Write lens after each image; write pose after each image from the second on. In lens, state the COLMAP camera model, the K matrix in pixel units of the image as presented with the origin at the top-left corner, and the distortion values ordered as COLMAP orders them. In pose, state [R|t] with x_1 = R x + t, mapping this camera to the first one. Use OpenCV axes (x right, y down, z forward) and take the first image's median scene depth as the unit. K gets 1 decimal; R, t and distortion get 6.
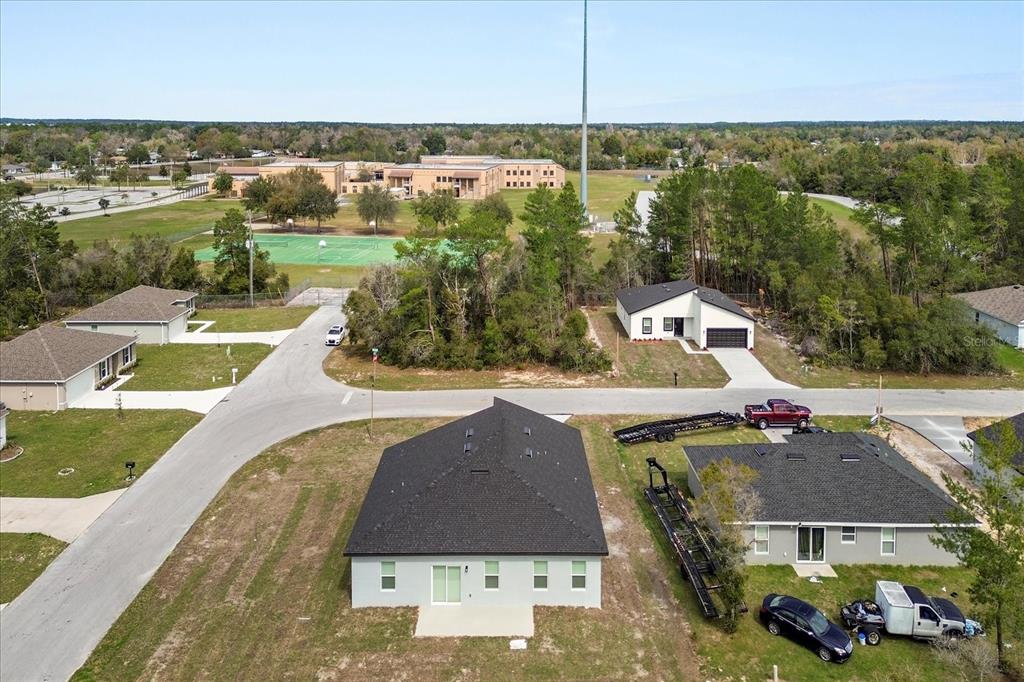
lens RADIAL K [[858.3, 0, 511.8], [0, 858.3, 339.2], [0, 0, 1]] dist [0.121366, -0.131474]
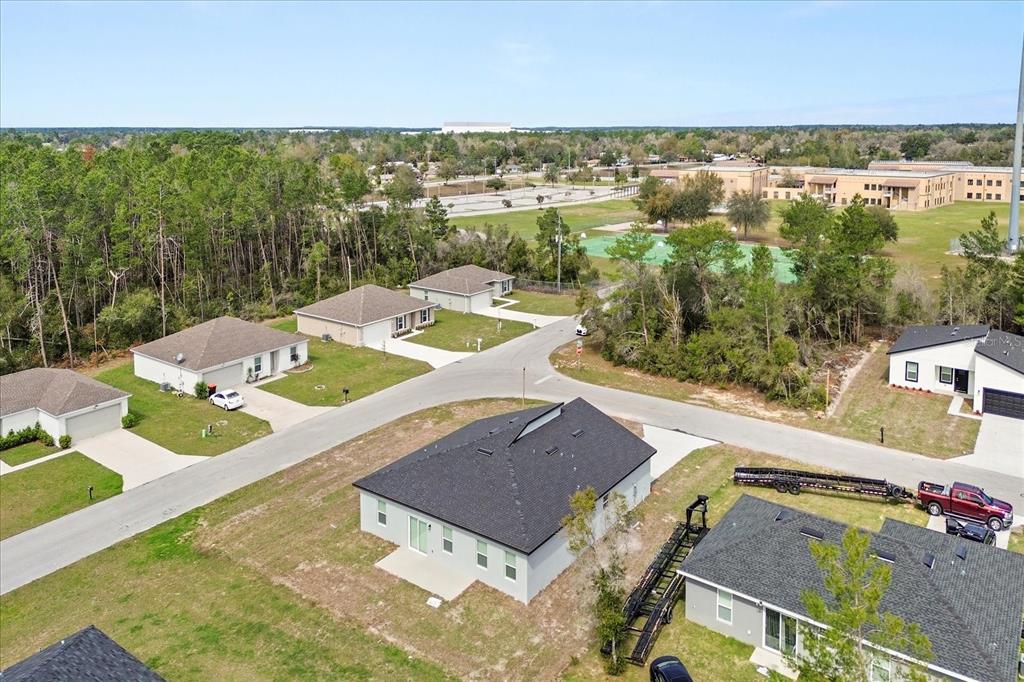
lens RADIAL K [[858.3, 0, 511.8], [0, 858.3, 339.2], [0, 0, 1]] dist [0.121366, -0.131474]
pose [[0.750205, 0.156386, -0.642445, 0.431622], [-0.156340, 0.986031, 0.057459, -0.036915], [0.642456, 0.057334, 0.764175, 0.108486]]
